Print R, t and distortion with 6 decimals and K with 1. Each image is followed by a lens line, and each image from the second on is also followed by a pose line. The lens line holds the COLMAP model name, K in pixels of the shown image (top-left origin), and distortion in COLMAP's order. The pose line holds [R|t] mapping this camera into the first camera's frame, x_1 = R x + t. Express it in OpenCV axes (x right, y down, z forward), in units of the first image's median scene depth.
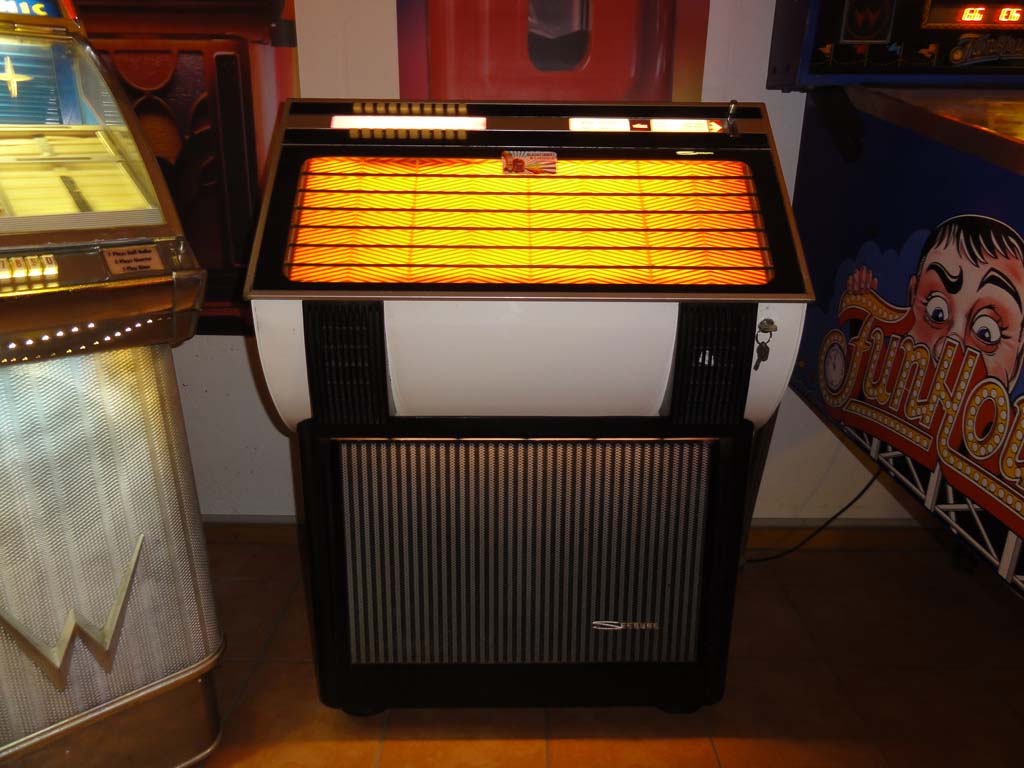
lens RADIAL K [[723.7, 0, 511.2], [0, 723.7, 376.1], [0, 0, 1]] dist [0.009302, -0.004590]
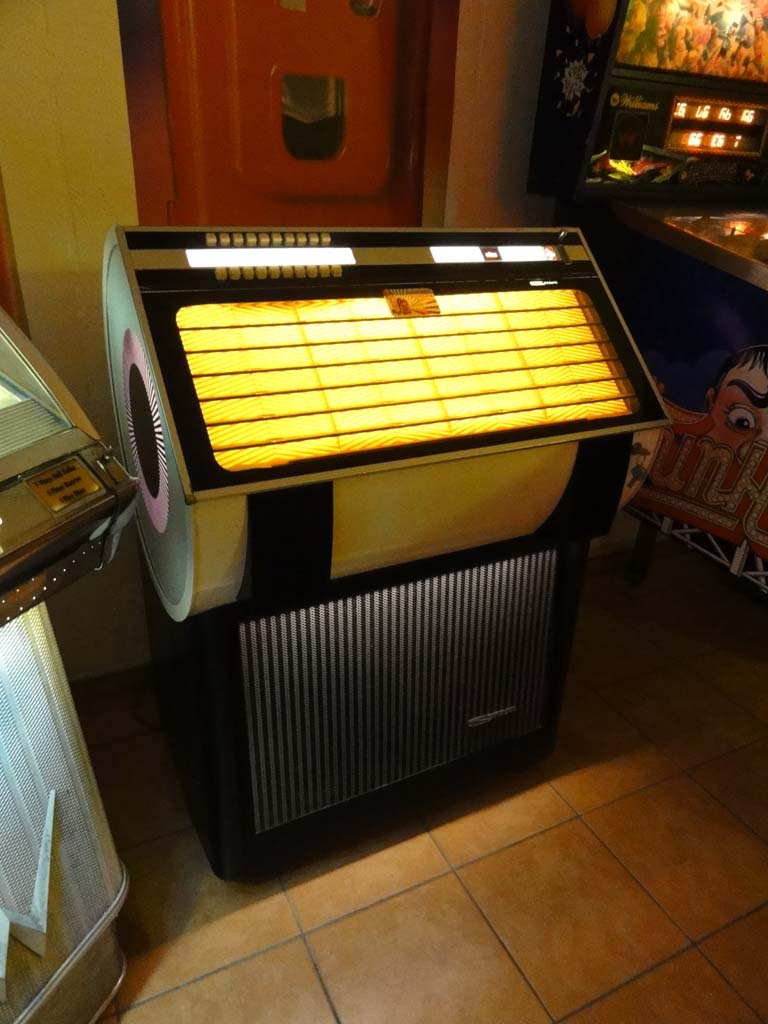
lens RADIAL K [[723.7, 0, 384.0], [0, 723.7, 512.0], [0, 0, 1]] dist [0.009302, -0.004590]
pose [[0.894678, -0.166133, 0.414671, -0.453370], [0.102369, 0.979818, 0.171687, -0.192552], [-0.434825, -0.111155, 0.893628, 0.132593]]
